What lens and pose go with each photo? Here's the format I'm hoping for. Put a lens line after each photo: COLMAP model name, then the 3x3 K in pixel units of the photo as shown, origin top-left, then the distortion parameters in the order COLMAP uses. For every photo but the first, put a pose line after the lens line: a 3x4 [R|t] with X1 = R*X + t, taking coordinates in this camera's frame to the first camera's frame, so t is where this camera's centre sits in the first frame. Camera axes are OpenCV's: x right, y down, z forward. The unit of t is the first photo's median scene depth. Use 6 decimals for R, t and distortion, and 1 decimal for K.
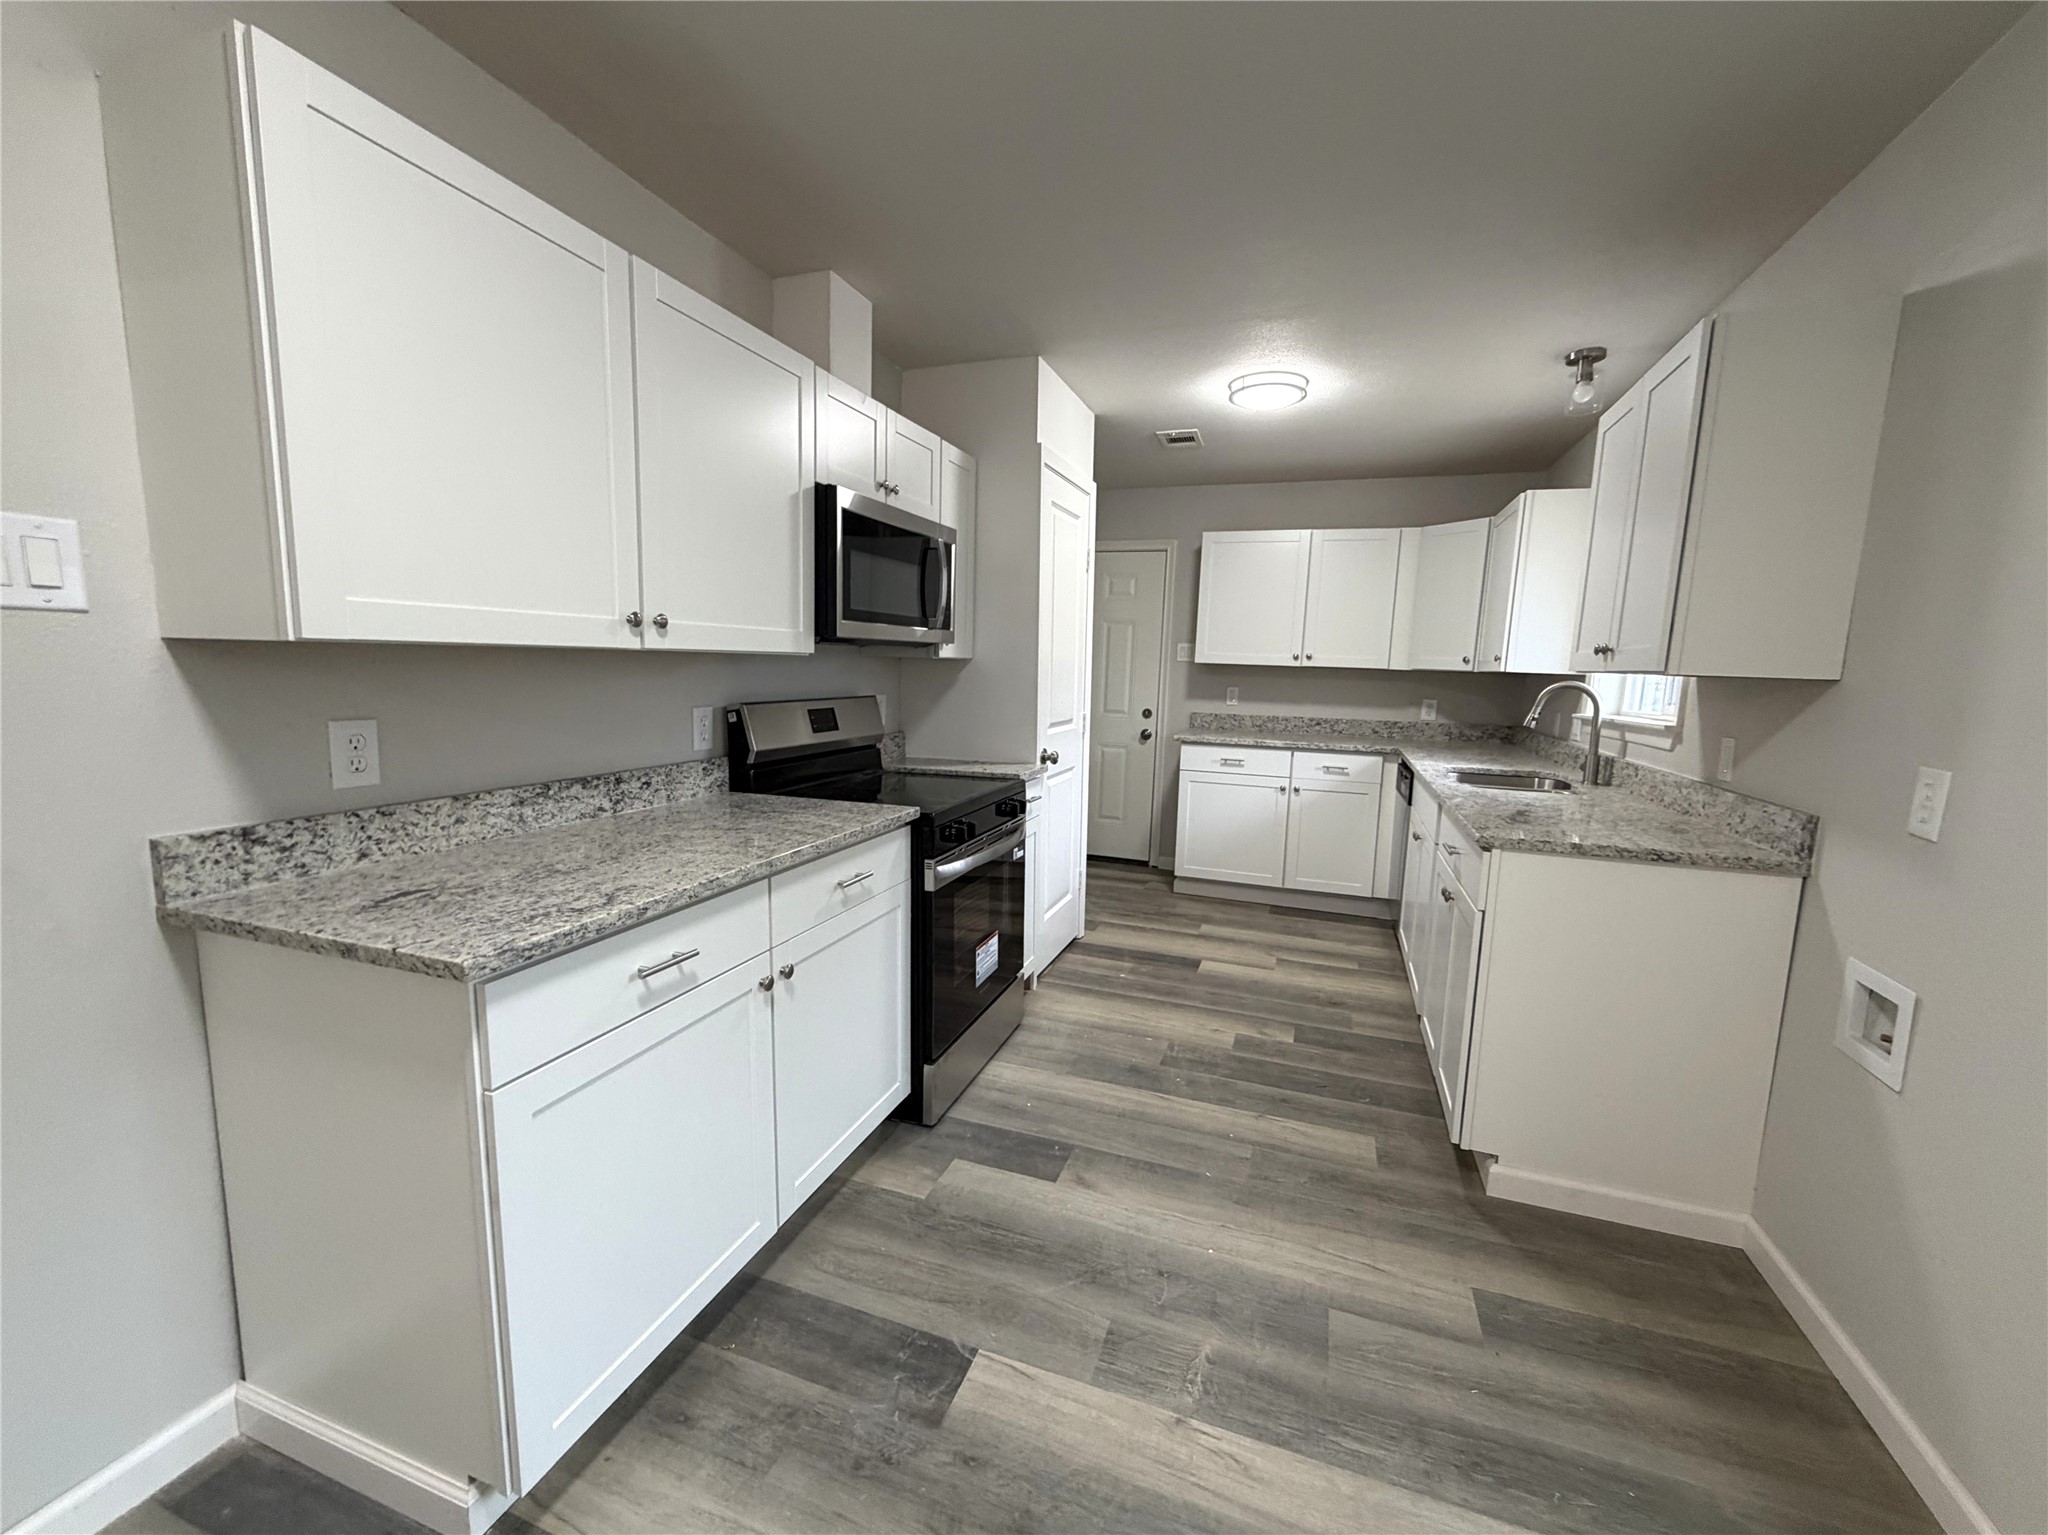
lens RADIAL K [[816.6, 0, 1024.0], [0, 816.6, 767.5], [0, 0, 1]] dist [-0.002093, -0.000045]
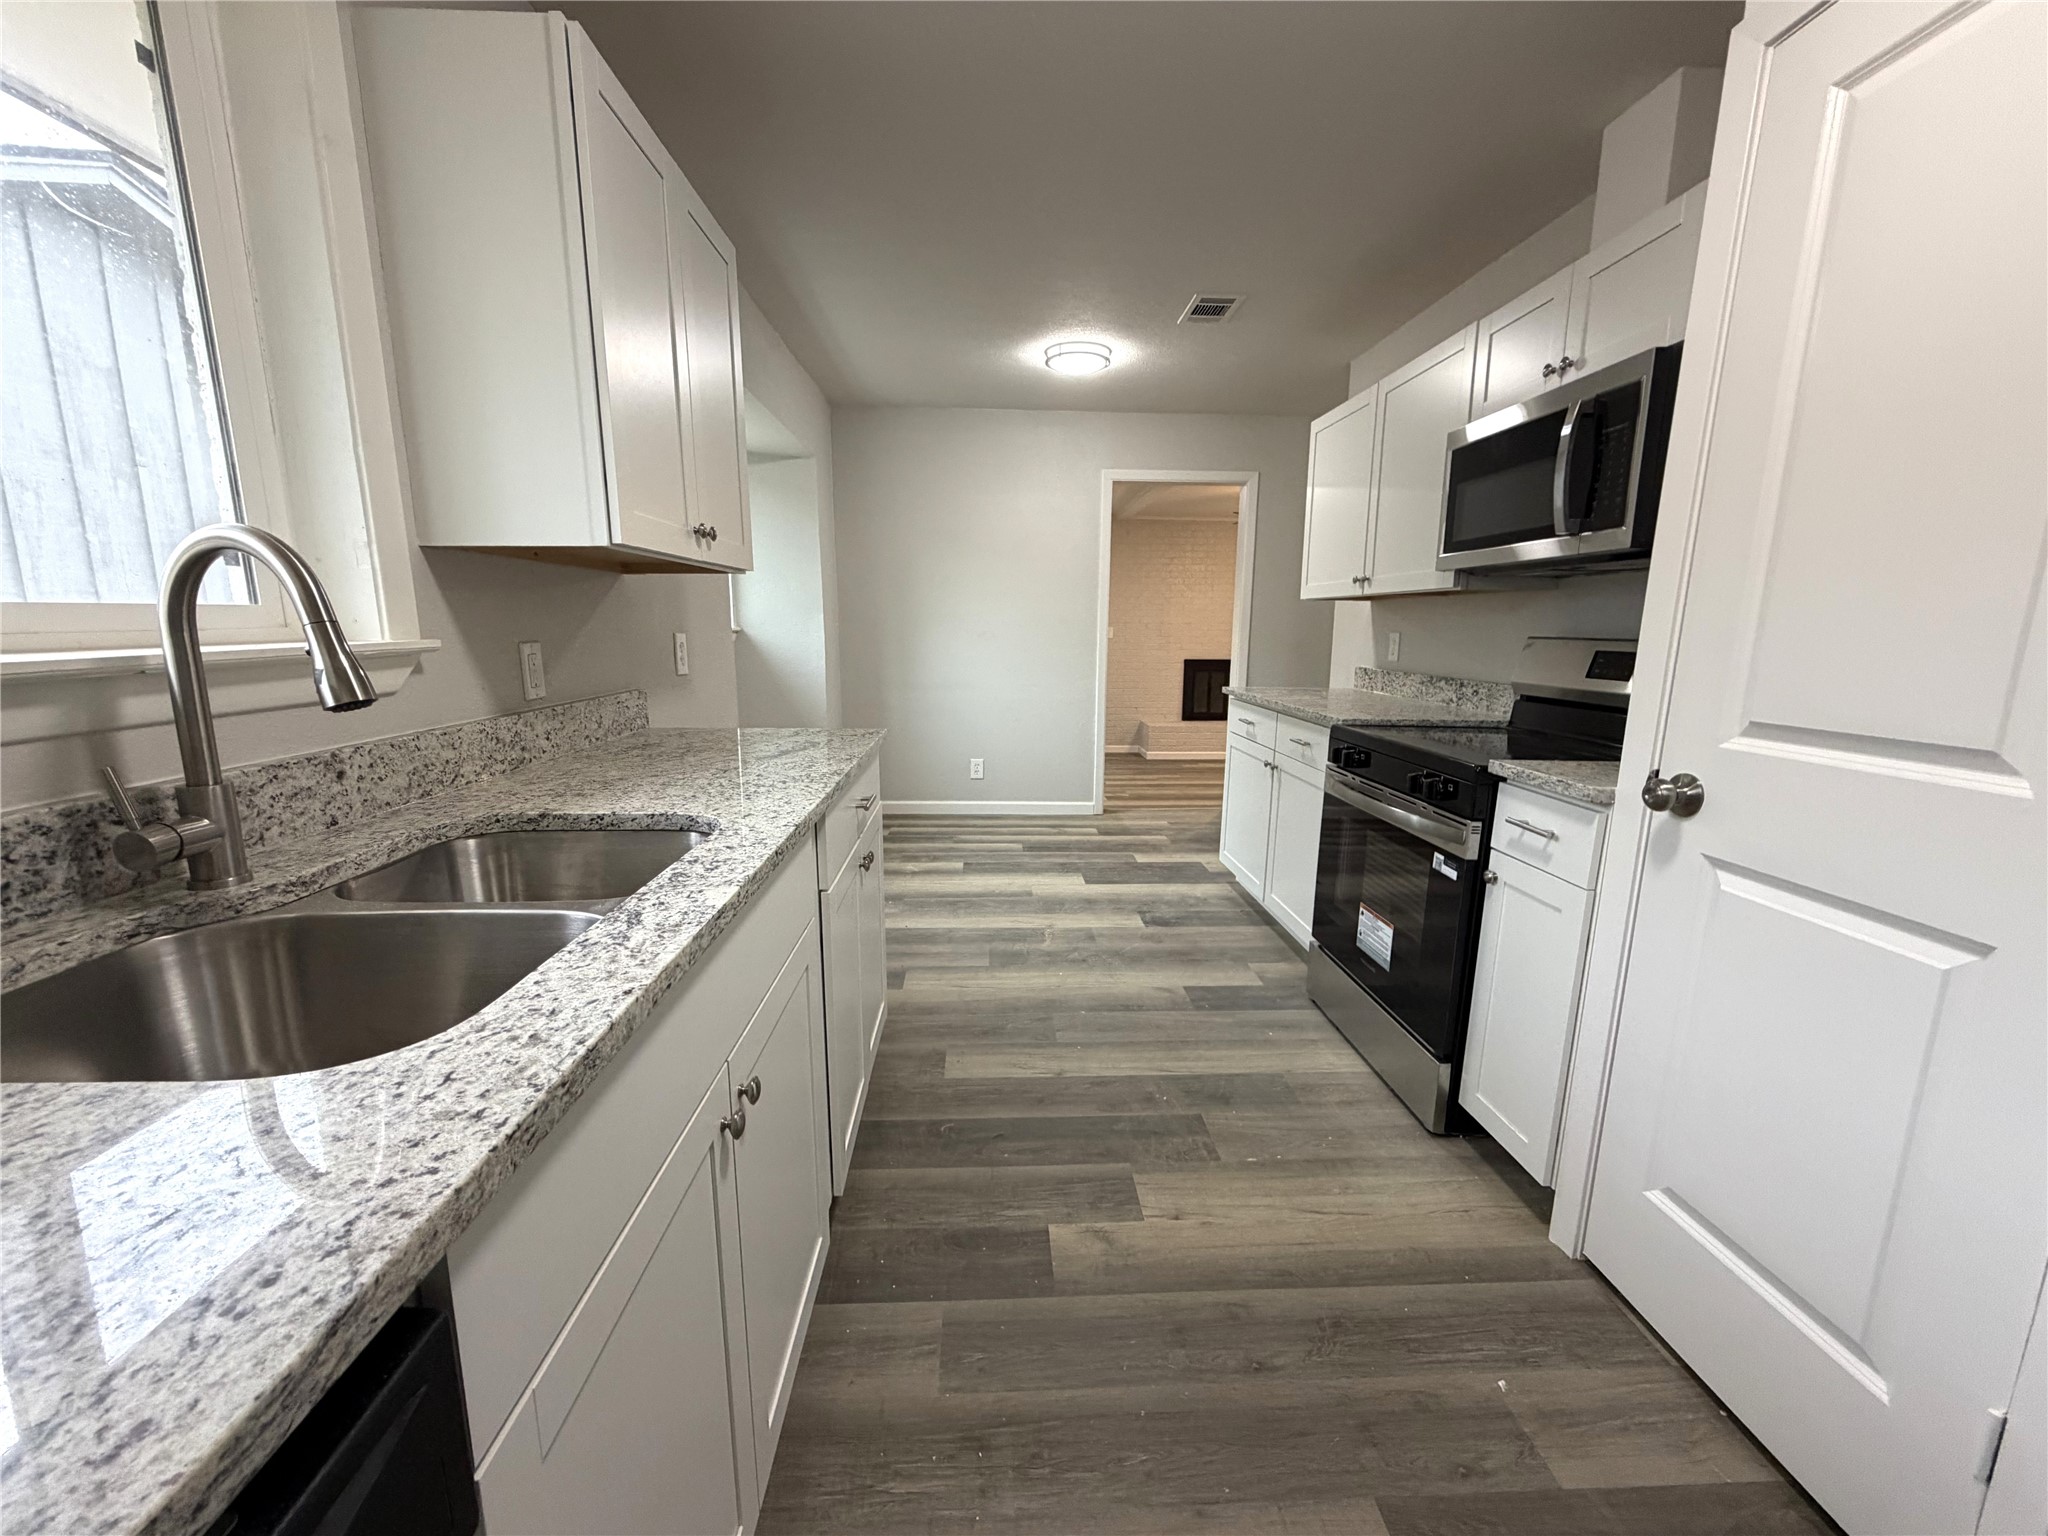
lens RADIAL K [[816.6, 0, 1024.0], [0, 816.6, 768.0], [0, 0, 1]] dist [-0.002093, -0.000045]
pose [[-0.921542, 0.035040, -0.386694, 0.730804], [-0.081466, 0.956303, 0.280799, -0.171266], [0.379635, 0.290271, -0.878419, 1.842324]]
